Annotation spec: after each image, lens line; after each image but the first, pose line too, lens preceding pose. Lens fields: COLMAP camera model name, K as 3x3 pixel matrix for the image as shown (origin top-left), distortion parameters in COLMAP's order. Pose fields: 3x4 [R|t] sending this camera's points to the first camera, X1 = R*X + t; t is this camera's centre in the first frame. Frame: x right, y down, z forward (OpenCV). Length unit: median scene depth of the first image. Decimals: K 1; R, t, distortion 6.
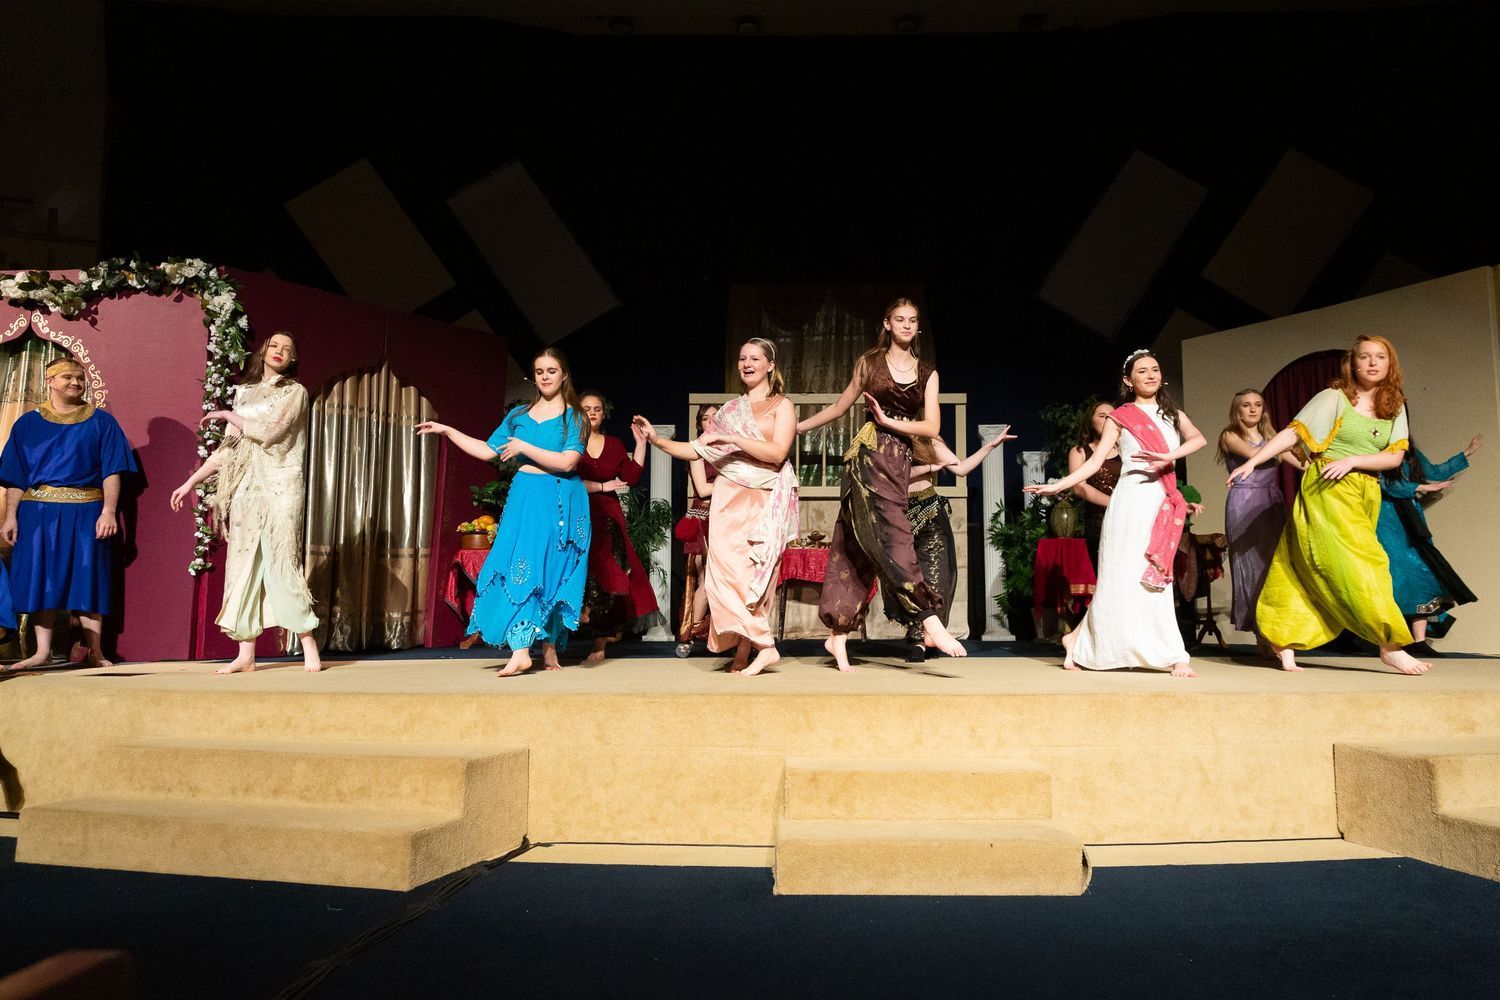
lens RADIAL K [[1147.2, 0, 777.1], [0, 1147.2, 473.1], [0, 0, 1]] dist [0.032449, -0.008012]
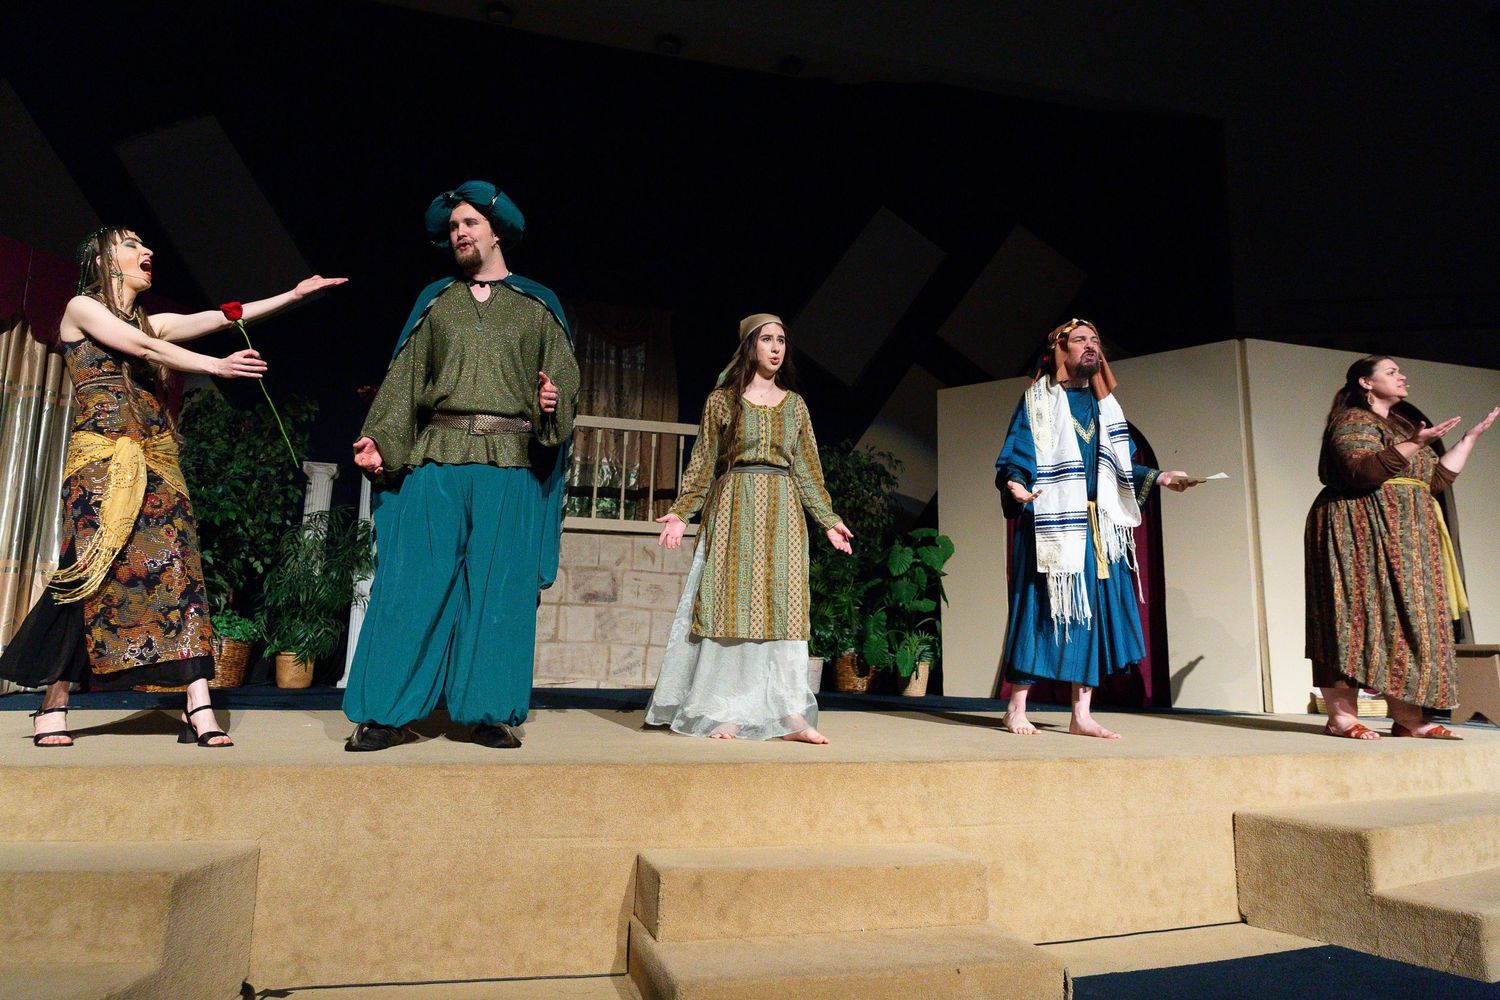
lens RADIAL K [[1089.9, 0, 750.1], [0, 1089.9, 472.3], [0, 0, 1]] dist [0.027918, -0.015735]
pose [[0.955057, 0.069923, 0.288056, -0.143450], [-0.055212, 0.996736, -0.058891, 0.041694], [-0.291234, 0.040340, 0.955801, 0.291954]]
